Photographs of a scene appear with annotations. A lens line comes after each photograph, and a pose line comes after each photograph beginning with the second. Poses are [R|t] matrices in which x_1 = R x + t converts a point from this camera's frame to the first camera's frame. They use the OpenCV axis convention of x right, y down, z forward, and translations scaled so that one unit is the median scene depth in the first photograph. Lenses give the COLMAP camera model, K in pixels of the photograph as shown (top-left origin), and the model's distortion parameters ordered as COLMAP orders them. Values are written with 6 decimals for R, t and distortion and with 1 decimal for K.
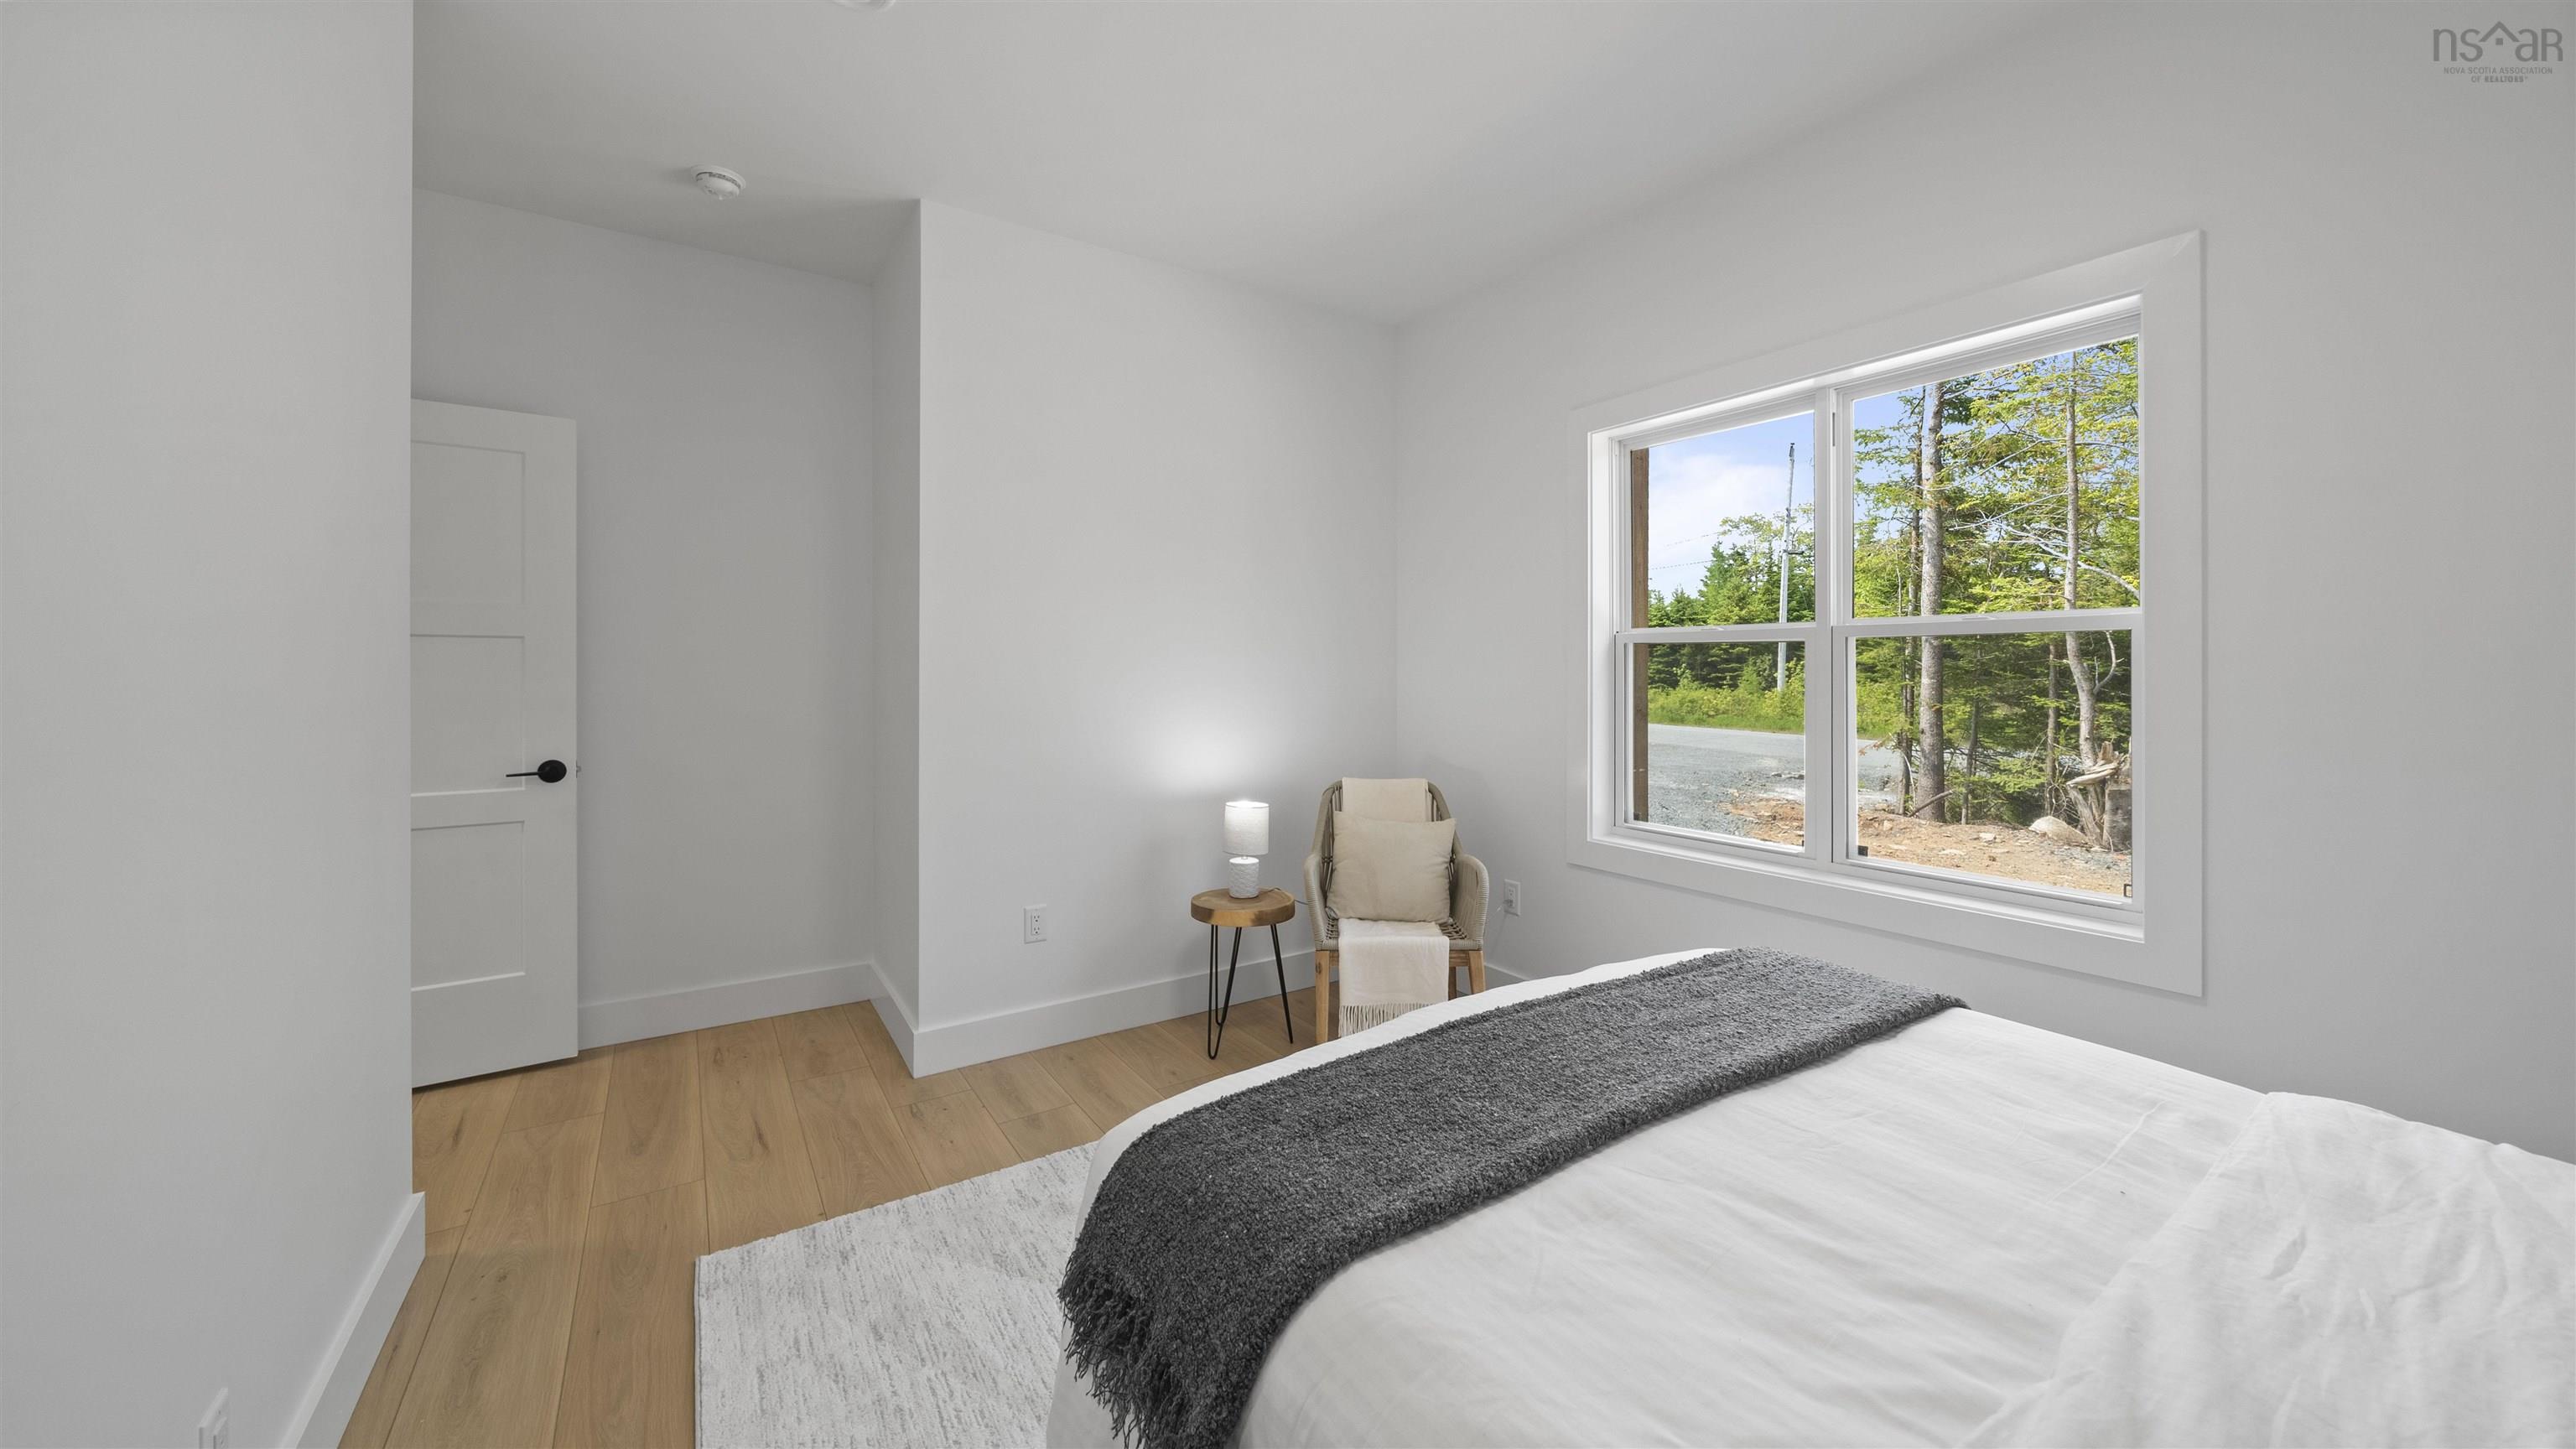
lens RADIAL K [[893.5, 0, 1270.2], [0, 893.5, 708.9], [0, 0, 1]] dist [0.000092, -0.000008]
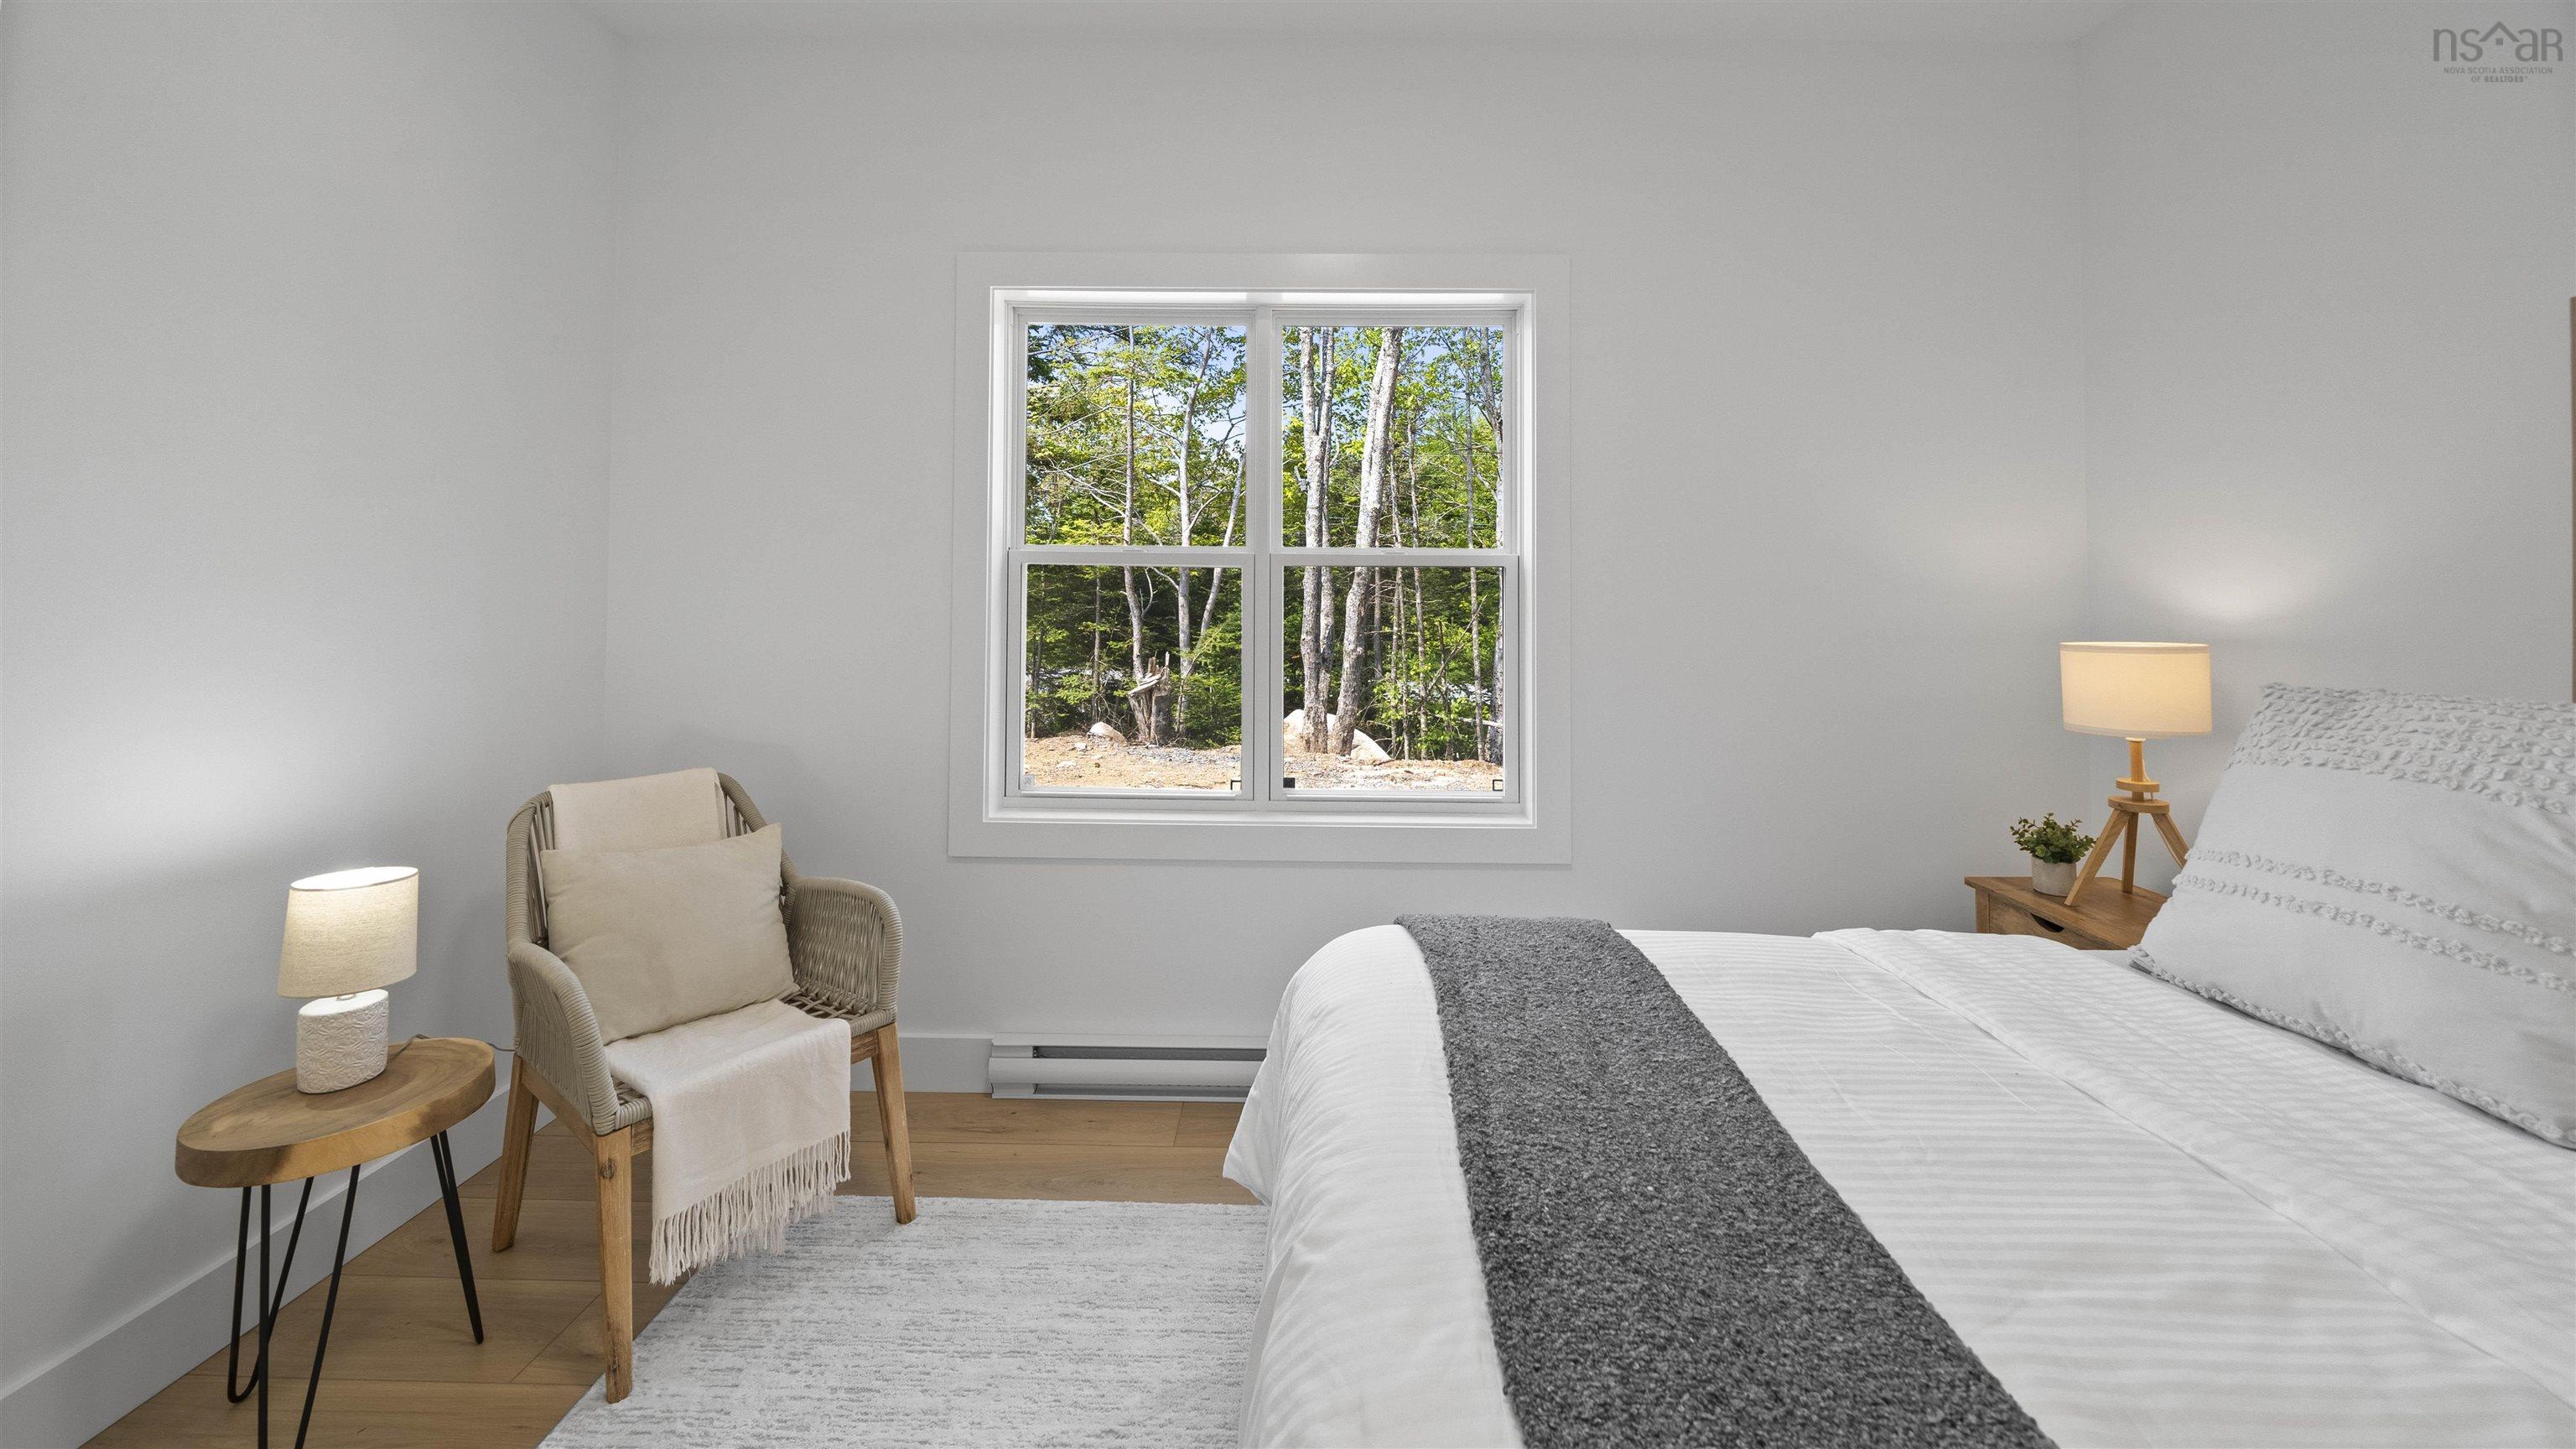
lens RADIAL K [[953.5, 0, 1294.2], [0, 953.5, 618.1], [0, 0, 1]] dist [-0.015435, -0.000083]
pose [[0.562042, -0.008647, 0.827063, -0.139570], [0.026744, 0.999612, -0.007723, -0.008805], [-0.826676, 0.026459, 0.562056, 0.301870]]
